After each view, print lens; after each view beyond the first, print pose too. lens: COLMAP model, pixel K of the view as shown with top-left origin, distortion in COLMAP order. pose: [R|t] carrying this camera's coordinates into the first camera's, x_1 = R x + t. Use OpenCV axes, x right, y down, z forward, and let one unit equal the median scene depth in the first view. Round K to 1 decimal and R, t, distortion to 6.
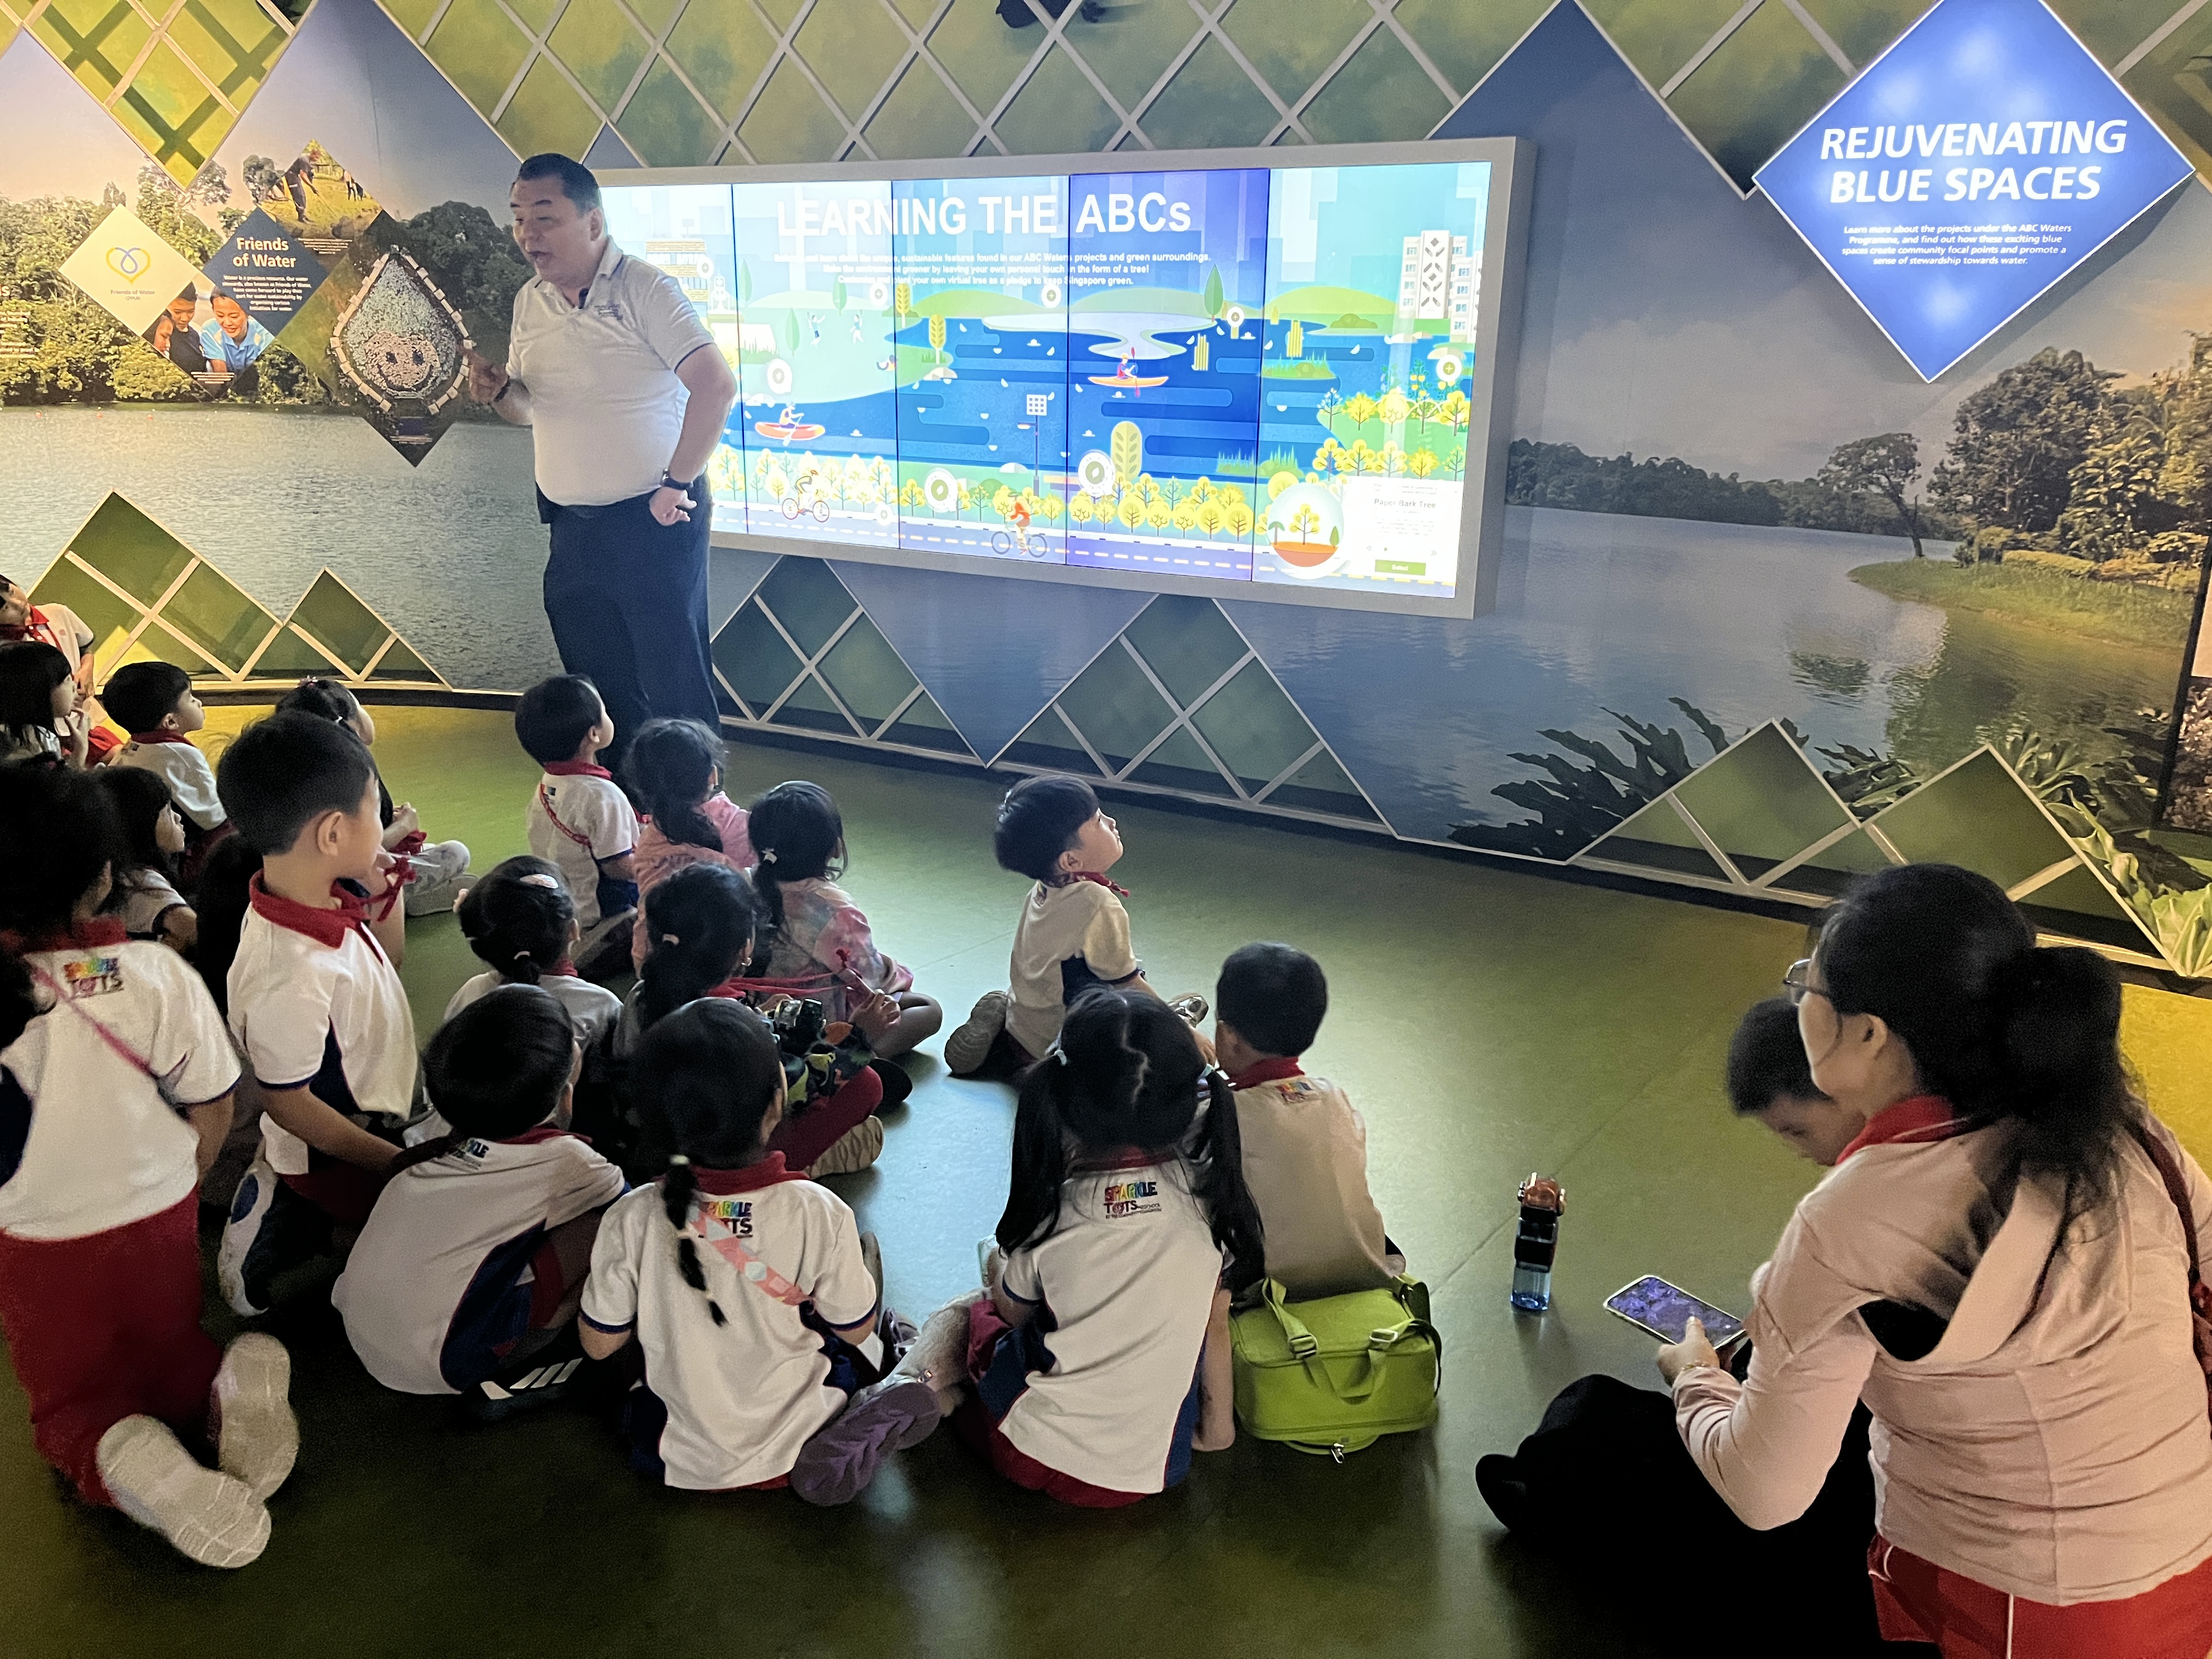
lens RADIAL K [[1668.3, 0, 1106.0], [0, 1668.3, 829.5], [0, 0, 1]] dist [0.050882, -0.132023]
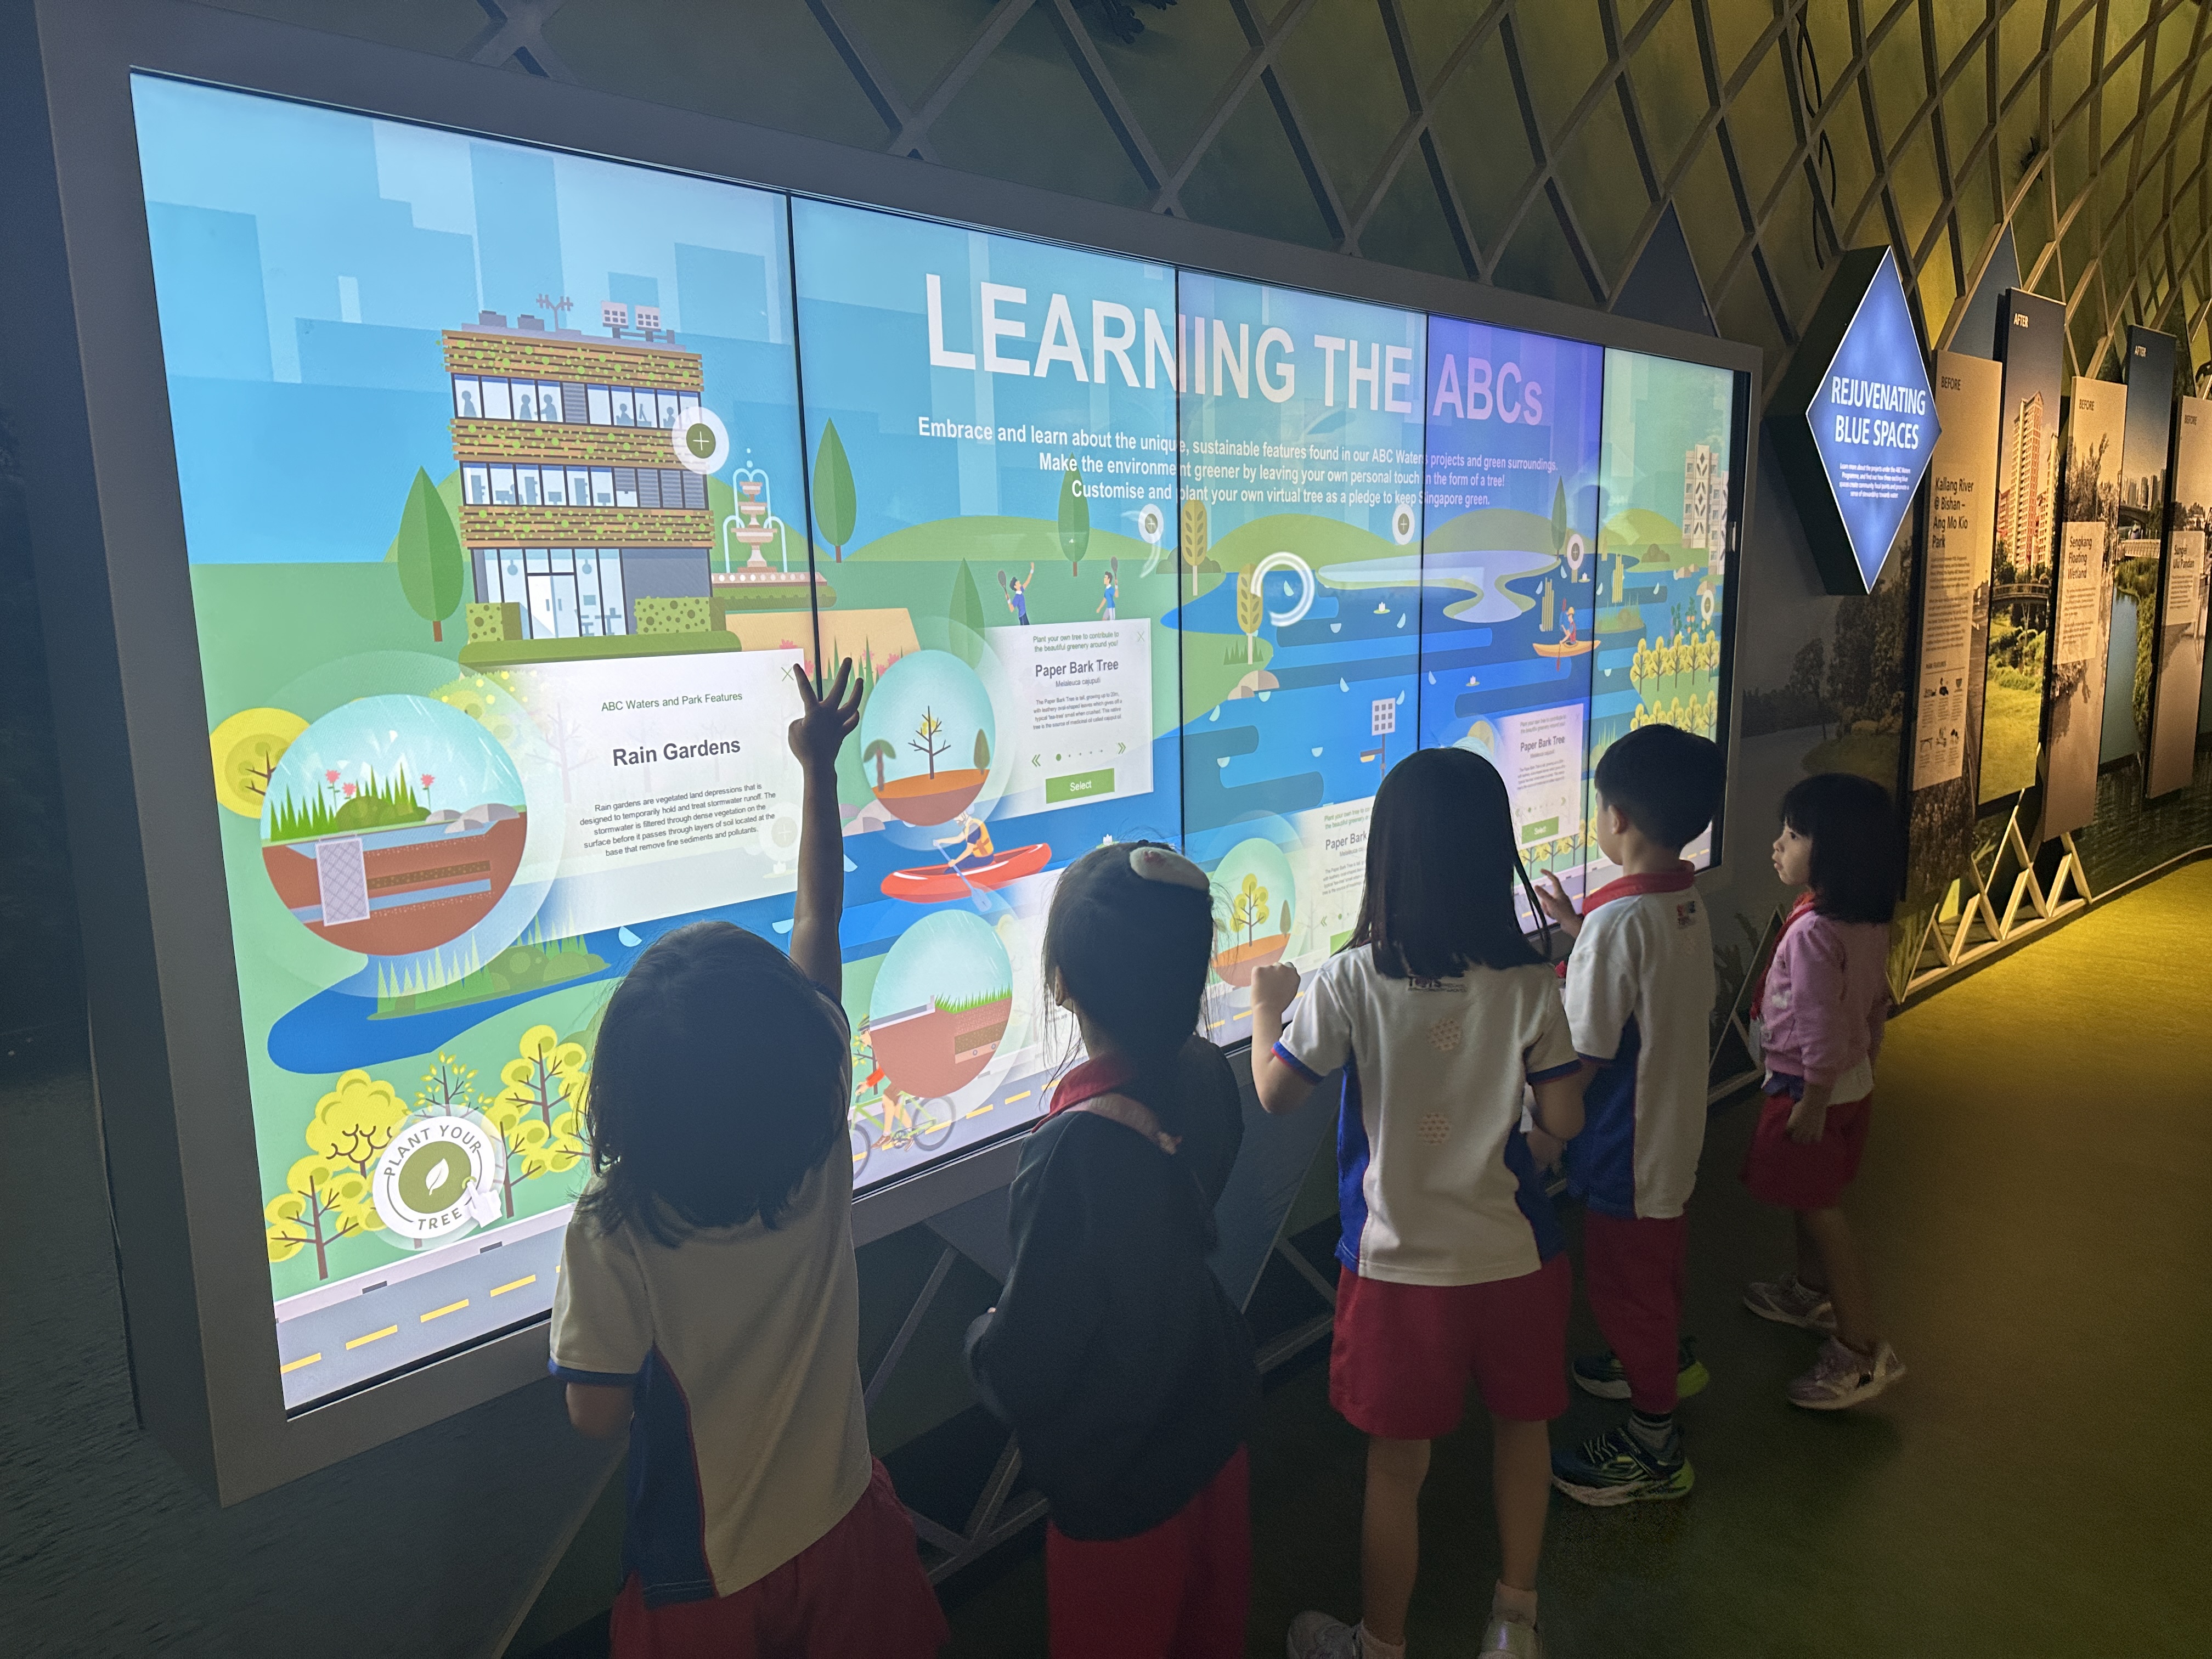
lens RADIAL K [[1567.7, 0, 1106.0], [0, 1567.7, 829.5], [0, 0, 1]] dist [0.098033, -0.000150]
pose [[0.227601, -0.189638, 0.955110, -0.569302], [0.294776, 0.948249, 0.118032, -0.309636], [-0.928065, 0.254679, 0.271723, 0.962436]]
